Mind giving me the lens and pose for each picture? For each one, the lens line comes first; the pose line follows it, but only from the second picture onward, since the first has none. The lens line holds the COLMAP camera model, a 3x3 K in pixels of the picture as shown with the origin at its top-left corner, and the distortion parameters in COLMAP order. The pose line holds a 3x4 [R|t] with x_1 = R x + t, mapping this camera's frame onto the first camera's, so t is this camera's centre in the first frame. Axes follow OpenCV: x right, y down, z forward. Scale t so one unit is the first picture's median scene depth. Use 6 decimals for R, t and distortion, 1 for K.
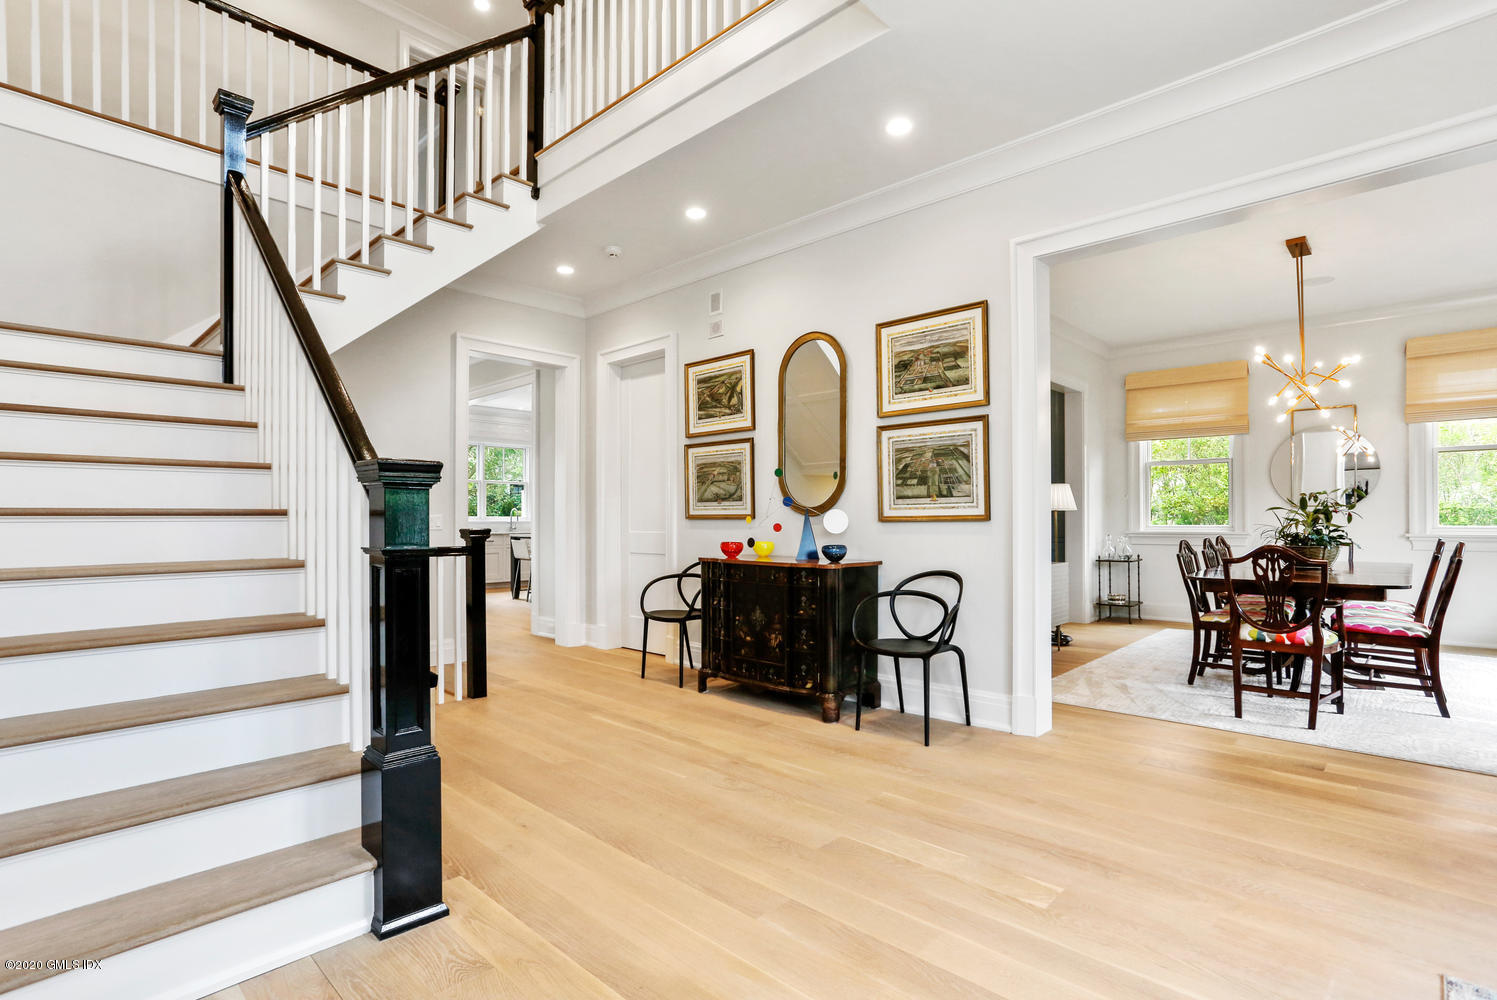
lens RADIAL K [[731.7, 0, 755.8], [0, 731.7, 514.9], [0, 0, 1]] dist [-0.004107, 0.001612]
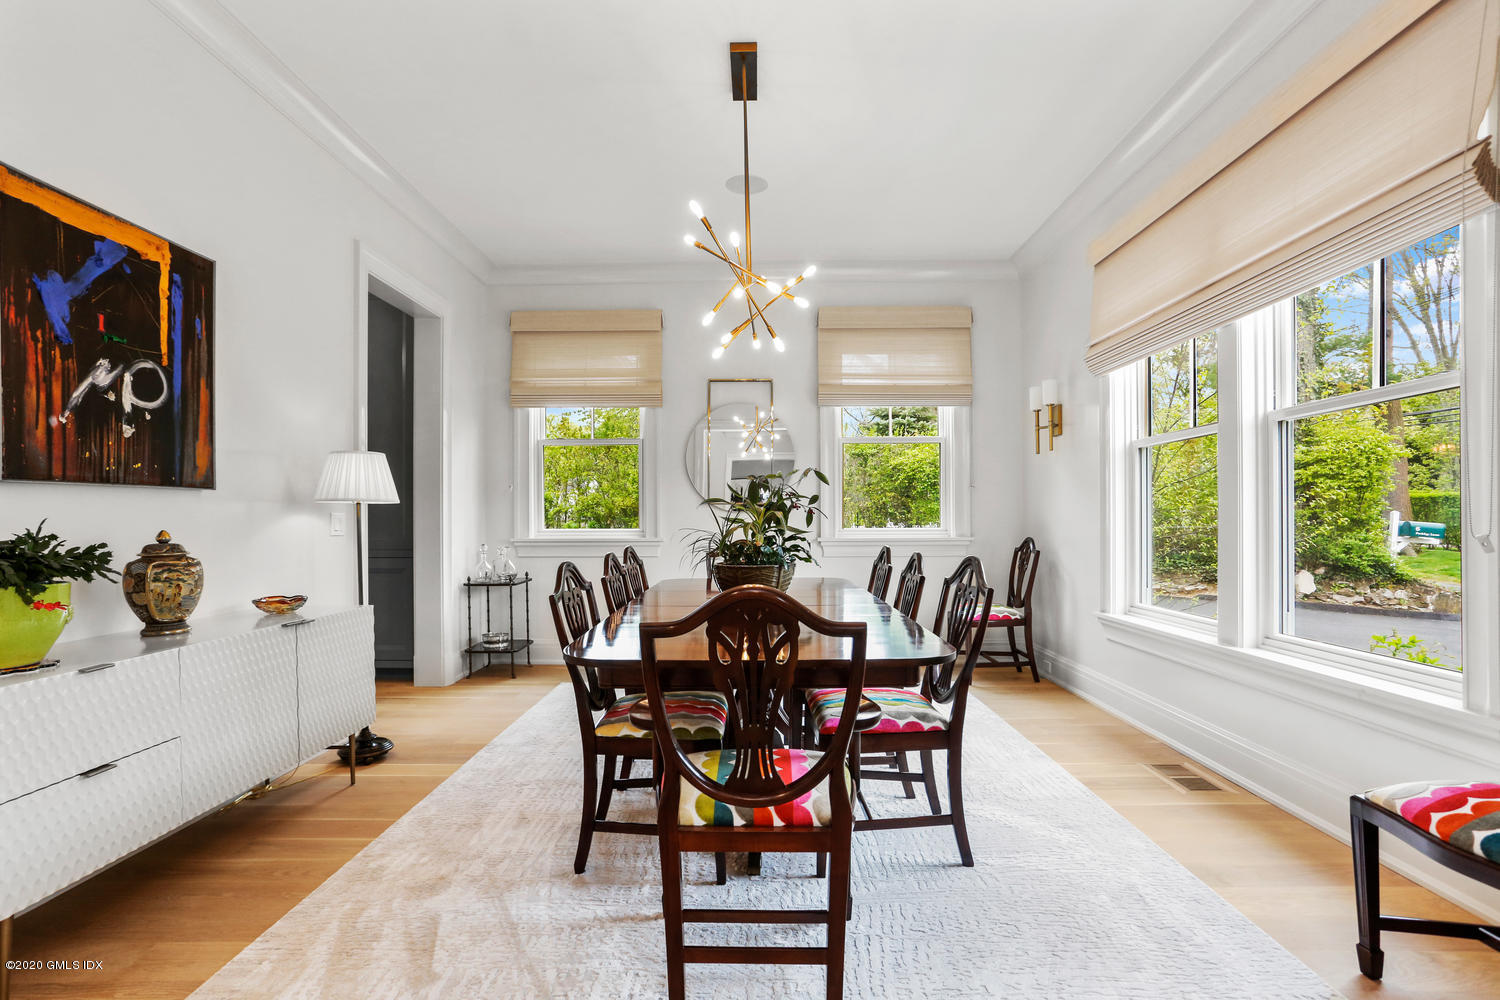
lens RADIAL K [[733.2, 0, 752.5], [0, 733.2, 516.0], [0, 0, 1]] dist [-0.004107, 0.001612]
pose [[0.741316, 0.005723, 0.671131, 0.321393], [-0.003911, 0.999984, -0.004207, 0.005009], [-0.671144, 0.000494, 0.741327, 0.511602]]
